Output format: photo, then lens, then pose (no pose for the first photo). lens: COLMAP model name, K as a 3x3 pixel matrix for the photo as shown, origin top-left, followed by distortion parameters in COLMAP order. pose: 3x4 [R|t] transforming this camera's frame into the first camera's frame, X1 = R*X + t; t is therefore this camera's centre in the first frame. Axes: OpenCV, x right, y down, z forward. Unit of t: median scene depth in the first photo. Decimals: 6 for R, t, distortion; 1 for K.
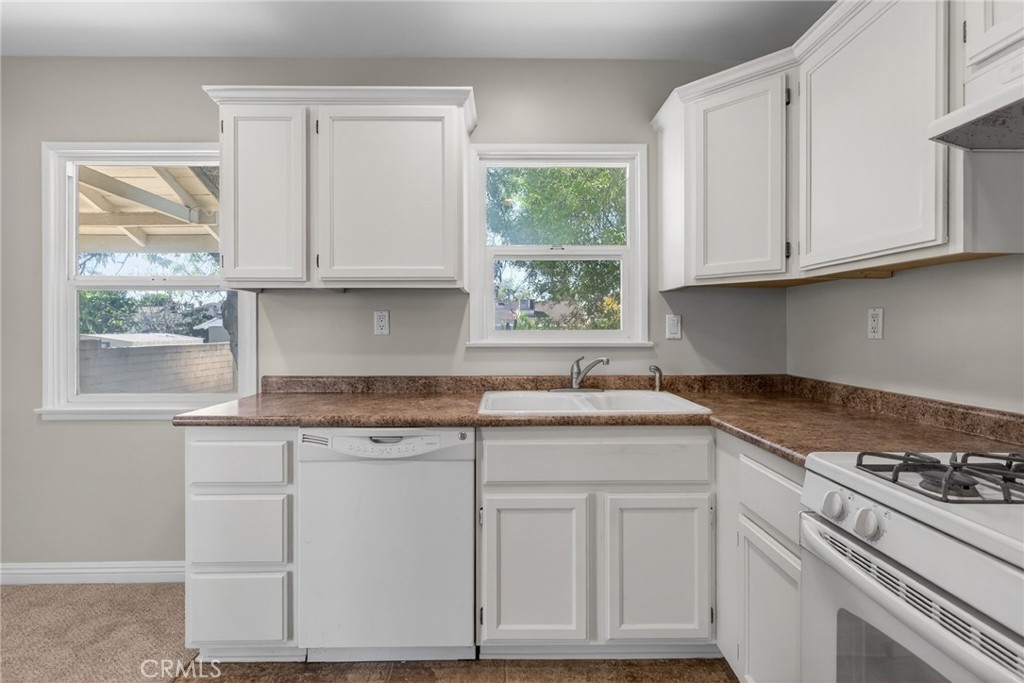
lens RADIAL K [[474.8, 0, 504.9], [0, 474.8, 333.3], [0, 0, 1]] dist [0.000760, 0.000359]
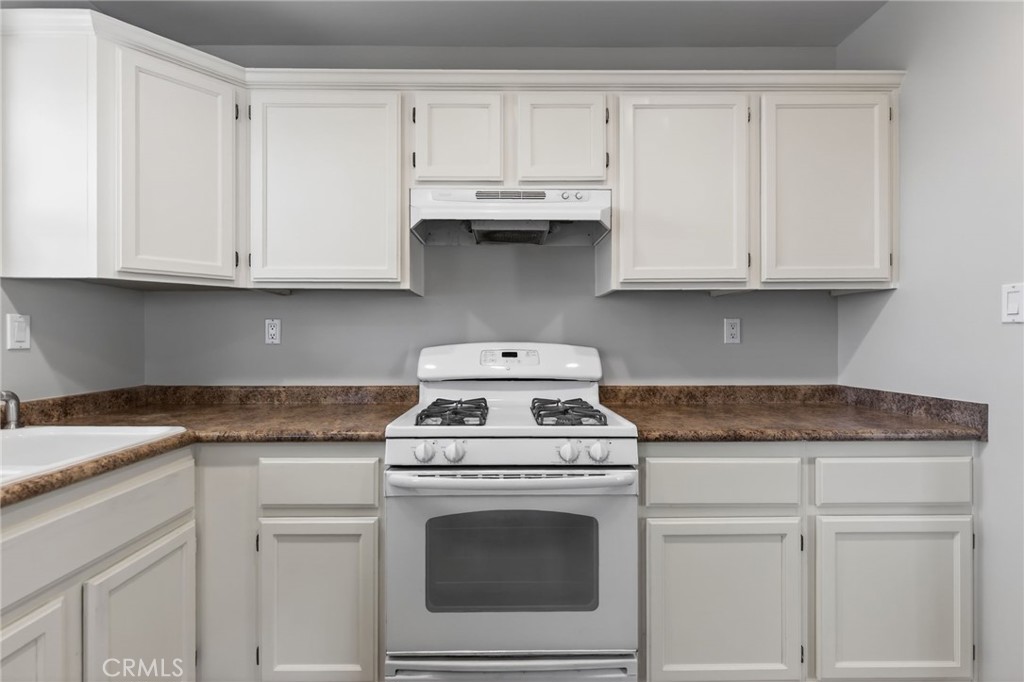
lens RADIAL K [[474.8, 0, 504.7], [0, 474.8, 339.6], [0, 0, 1]] dist [0.000760, 0.000359]
pose [[0.010192, 0.001262, 0.999947, -0.421247], [0.009970, 0.999949, -0.001363, 0.007834], [-0.999898, 0.009984, 0.010179, 0.392306]]
